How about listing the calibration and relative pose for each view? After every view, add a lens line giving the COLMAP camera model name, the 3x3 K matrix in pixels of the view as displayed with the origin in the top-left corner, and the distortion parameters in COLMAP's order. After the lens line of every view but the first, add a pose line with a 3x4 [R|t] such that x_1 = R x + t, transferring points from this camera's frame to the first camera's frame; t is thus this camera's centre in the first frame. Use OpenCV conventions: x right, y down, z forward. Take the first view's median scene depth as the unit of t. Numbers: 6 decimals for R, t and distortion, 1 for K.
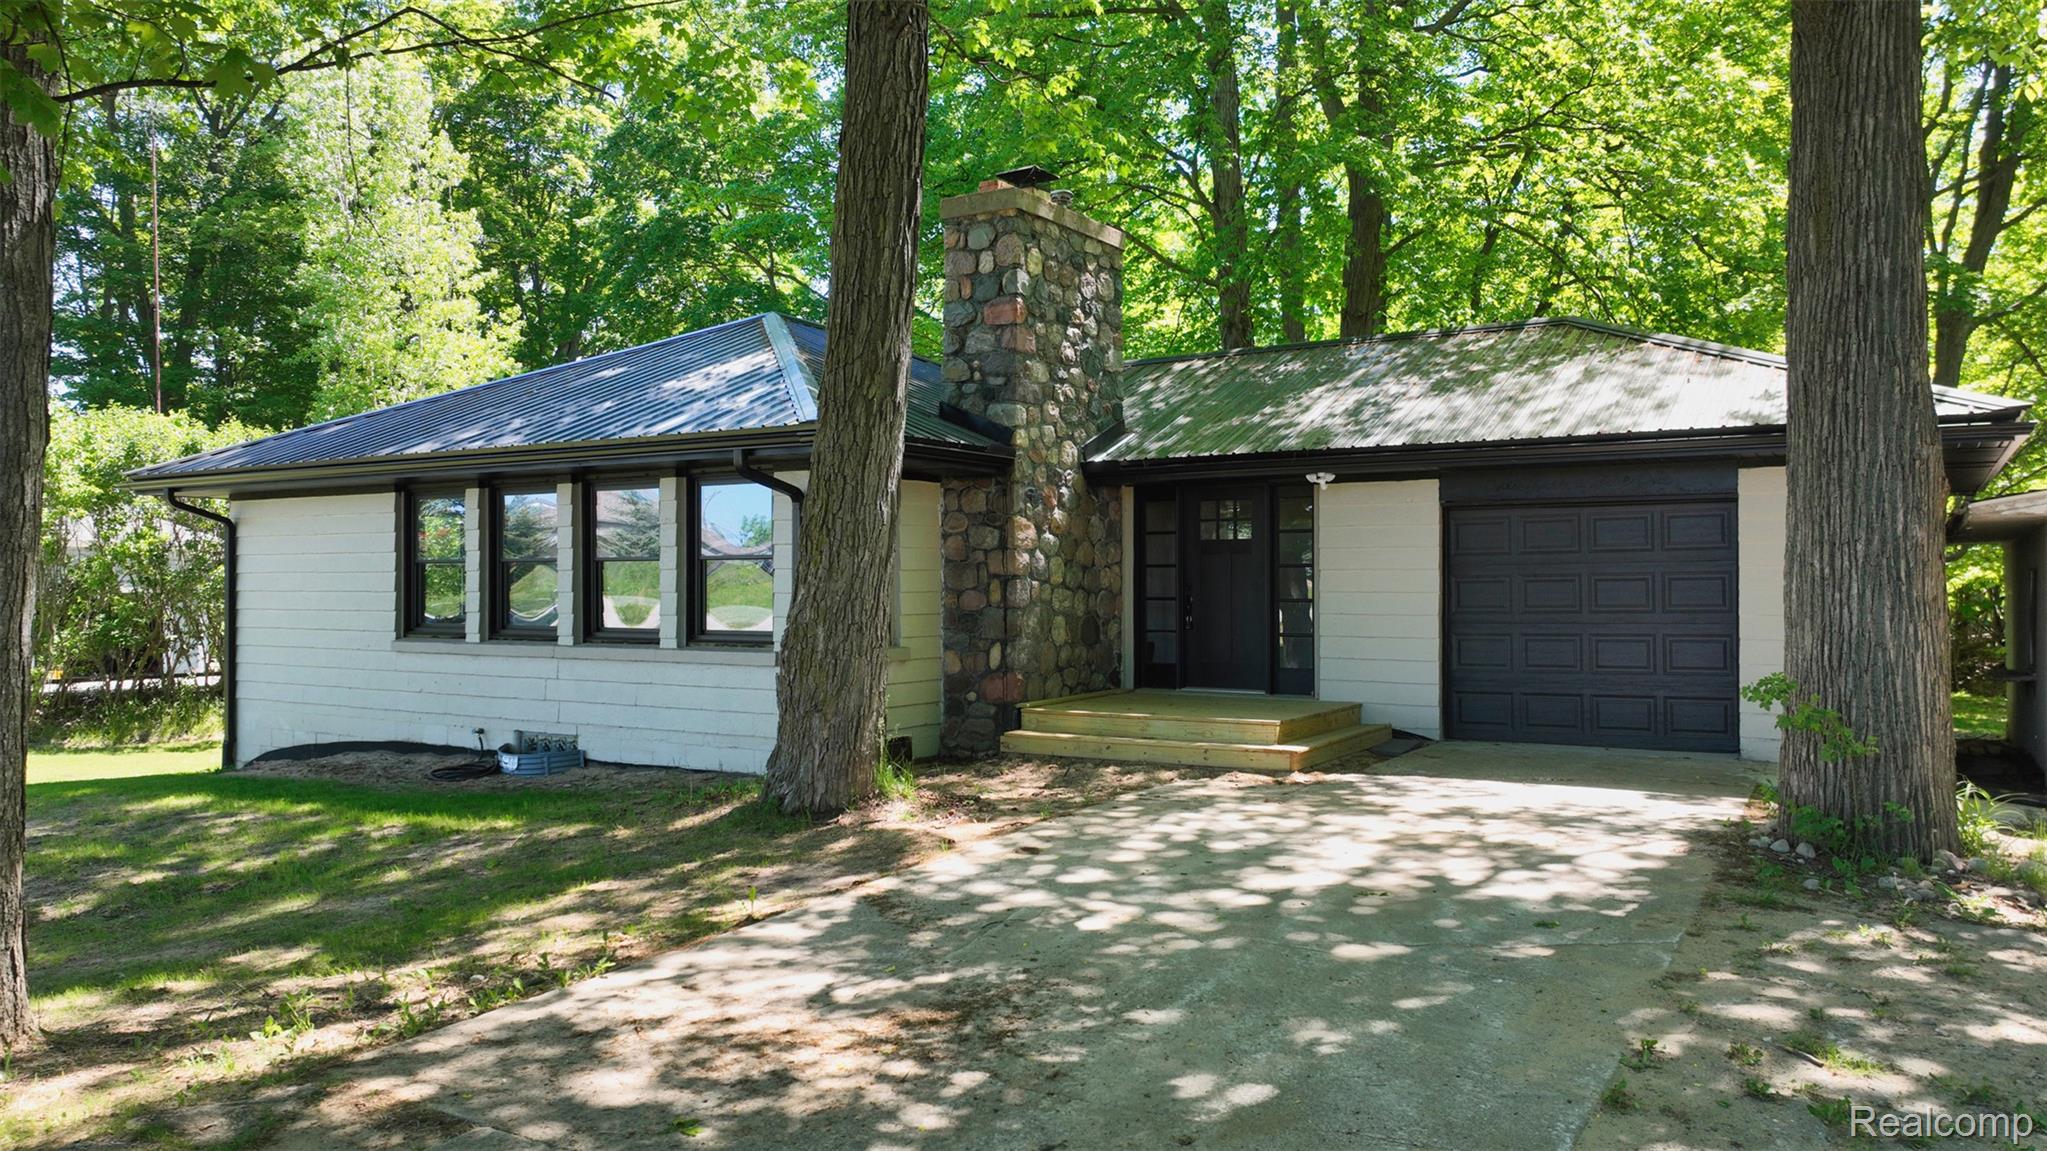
lens RADIAL K [[1440.6, 0, 1028.8], [0, 1440.6, 575.6], [0, 0, 1]] dist [0.022307, 0.000320]
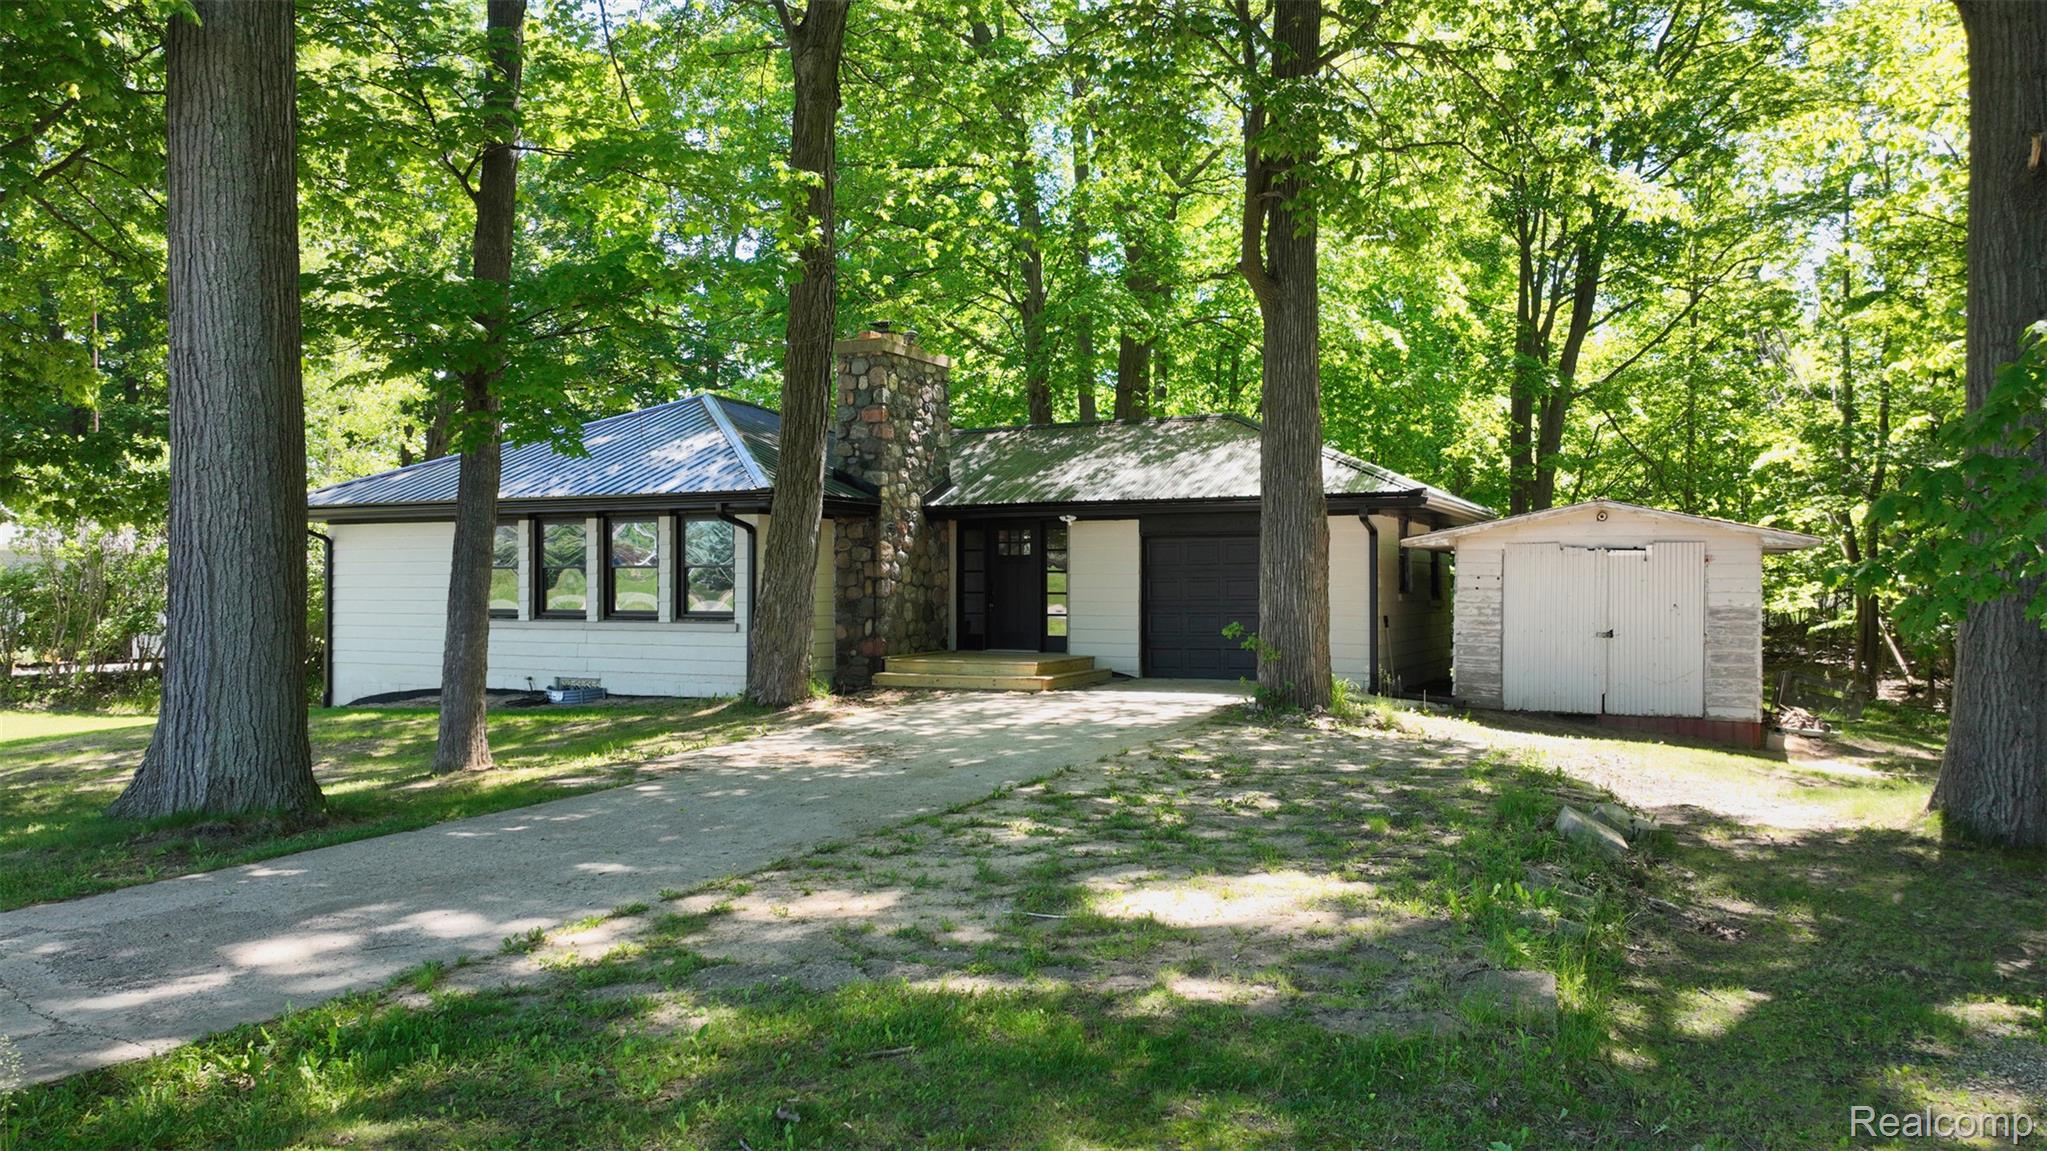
lens RADIAL K [[1440.6, 0, 1033.6], [0, 1440.6, 578.9], [0, 0, 1]] dist [0.022307, 0.000320]
pose [[0.994144, 0.001203, 0.108054, -0.013826], [-0.001207, 0.999999, -0.000023, 0.001167], [-0.108053, -0.000108, 0.994145, -0.616529]]
